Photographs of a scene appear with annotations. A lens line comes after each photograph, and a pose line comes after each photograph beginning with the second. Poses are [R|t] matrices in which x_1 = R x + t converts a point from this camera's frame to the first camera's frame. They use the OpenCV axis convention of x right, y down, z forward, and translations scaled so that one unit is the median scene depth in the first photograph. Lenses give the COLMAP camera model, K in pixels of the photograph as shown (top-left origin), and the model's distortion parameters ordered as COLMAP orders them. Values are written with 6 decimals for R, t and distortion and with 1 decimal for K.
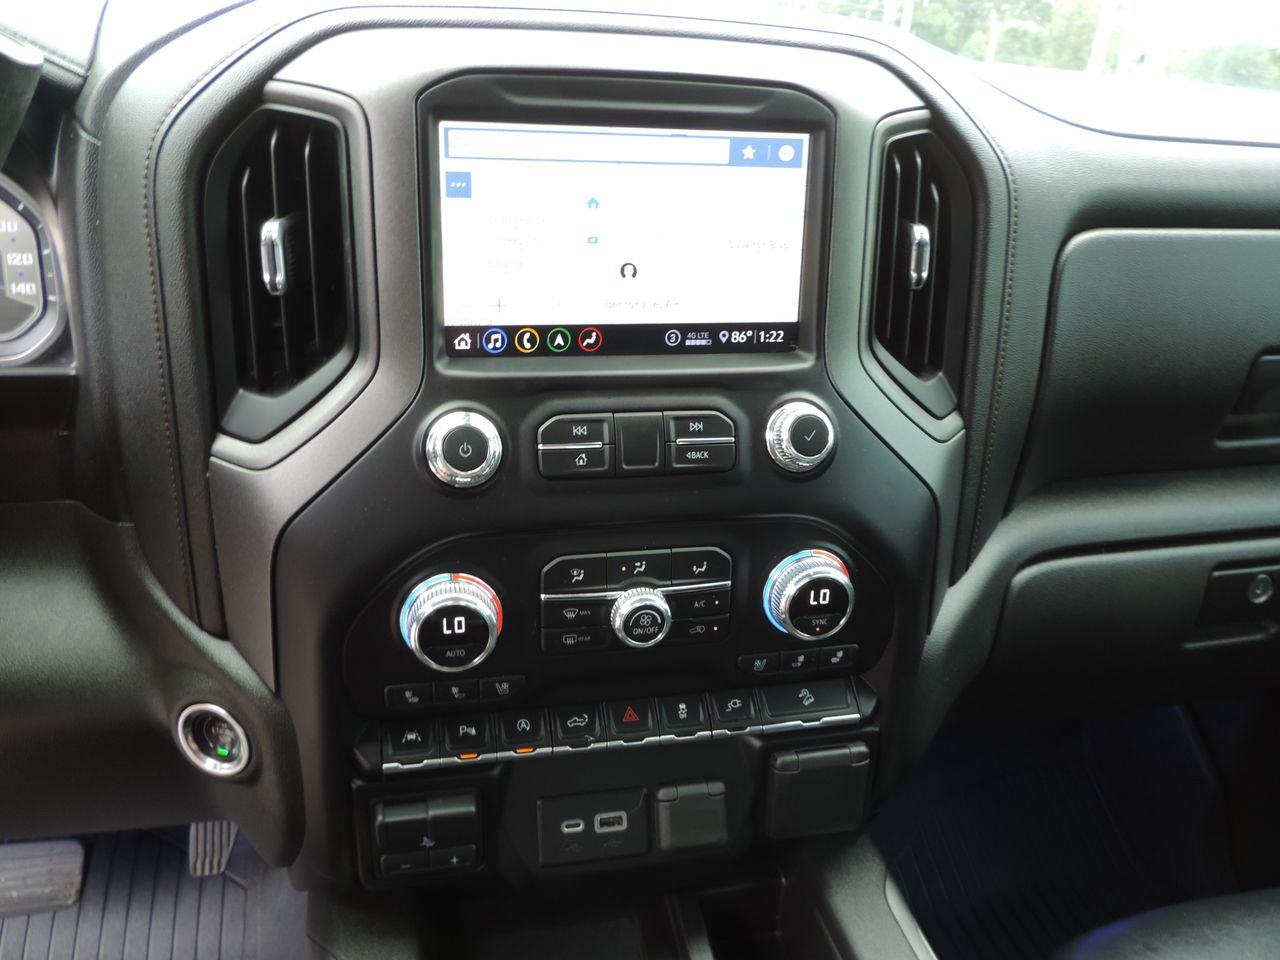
lens RADIAL K [[1031.9, 0, 638.5], [0, 1031.9, 488.2], [0, 0, 1]] dist [-0.007390, 0.003488]
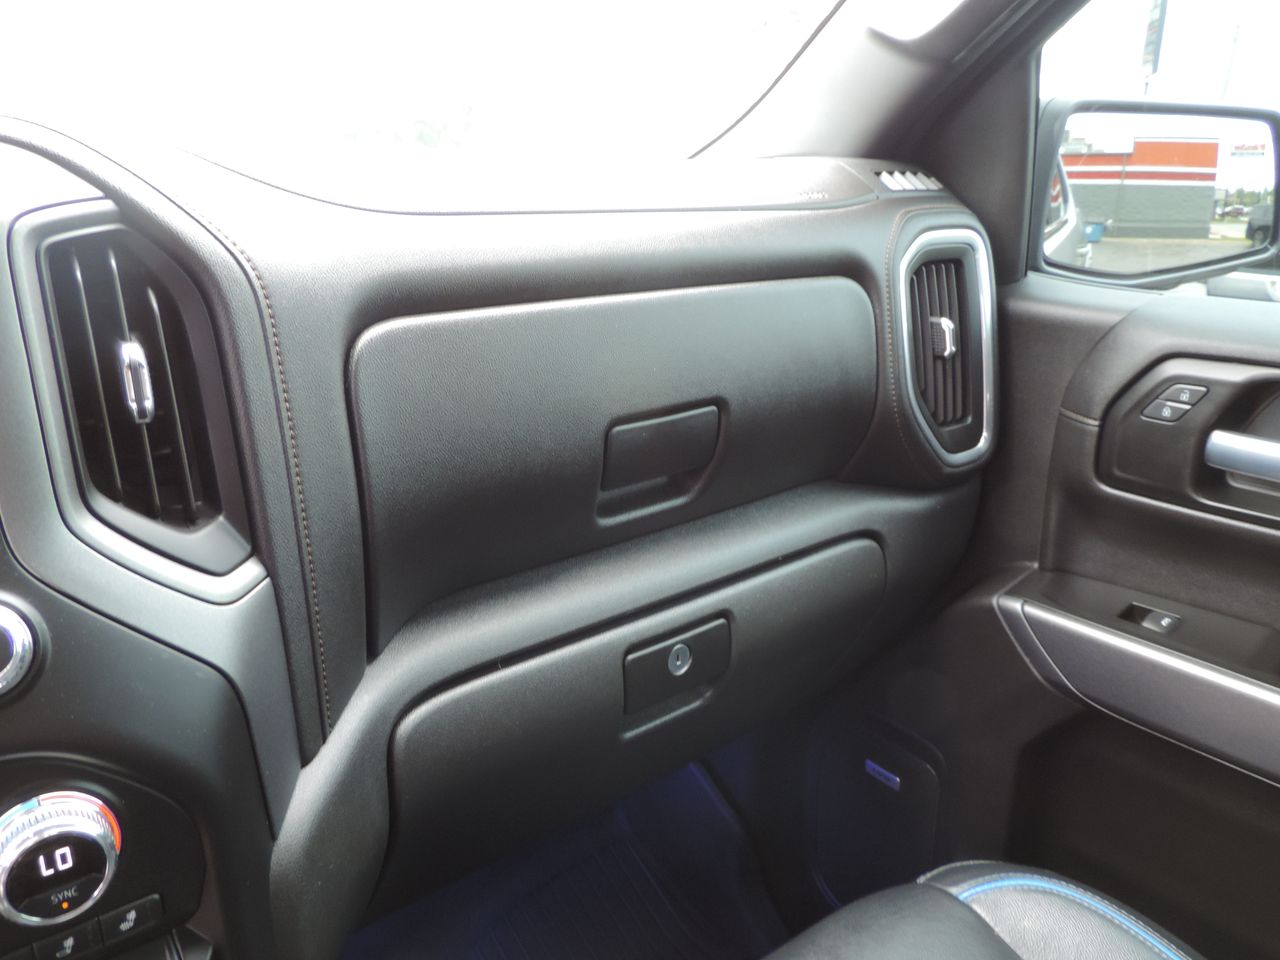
lens RADIAL K [[1031.9, 0, 635.3], [0, 1031.9, 485.6], [0, 0, 1]] dist [-0.007390, 0.003488]
pose [[0.904180, -0.171819, 0.391071, 0.304497], [0.205910, 0.977460, -0.046624, -0.034774], [-0.374245, 0.122682, 0.919179, 0.153274]]
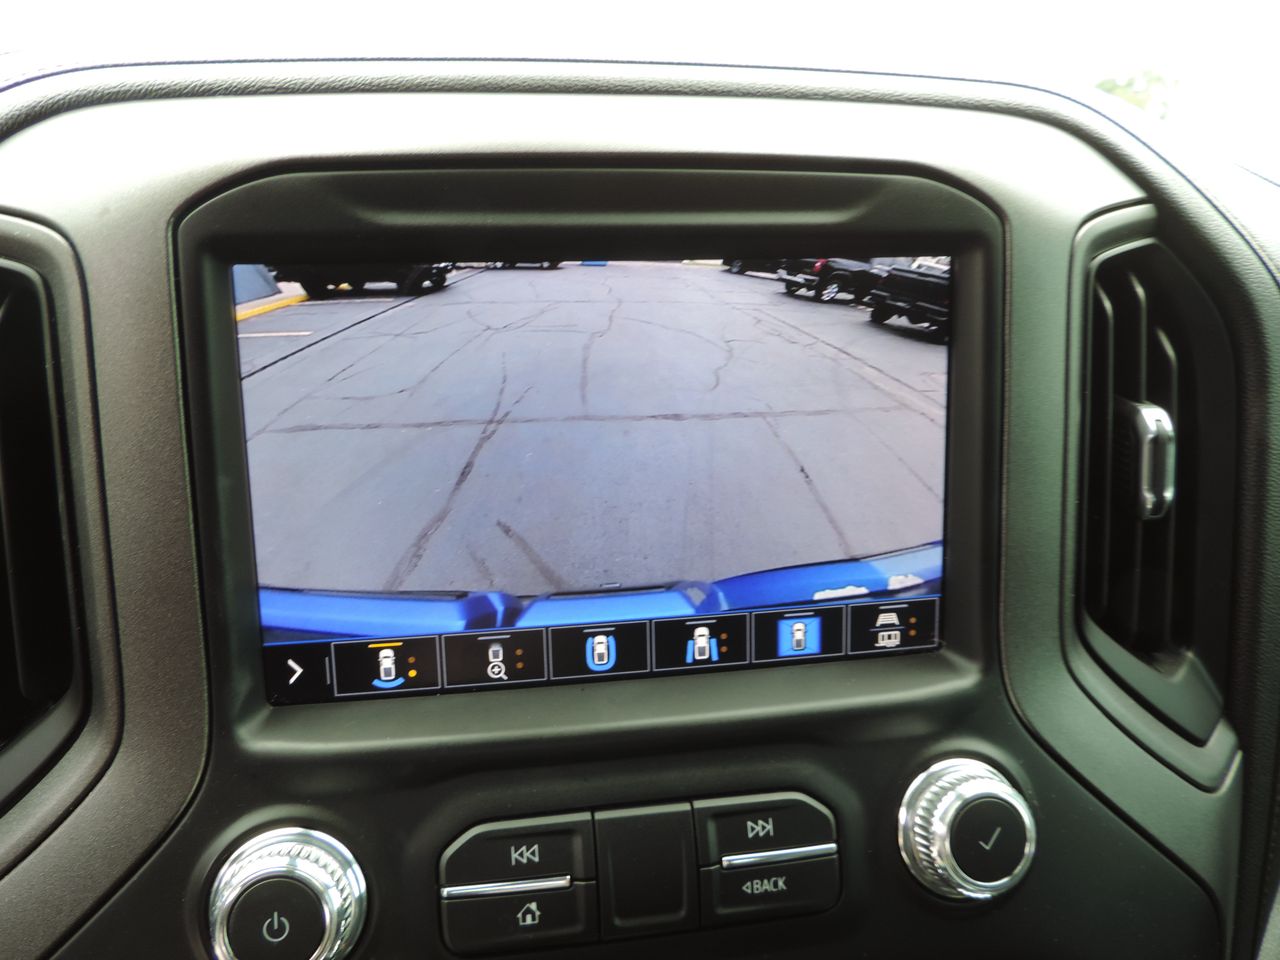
lens RADIAL K [[1031.9, 0, 637.3], [0, 1031.9, 480.1], [0, 0, 1]] dist [-0.007390, 0.003488]
pose [[0.997651, -0.033773, -0.059600, 0.030390], [0.026089, 0.991776, -0.125295, -0.158396], [0.063342, 0.123446, 0.990328, 0.454629]]
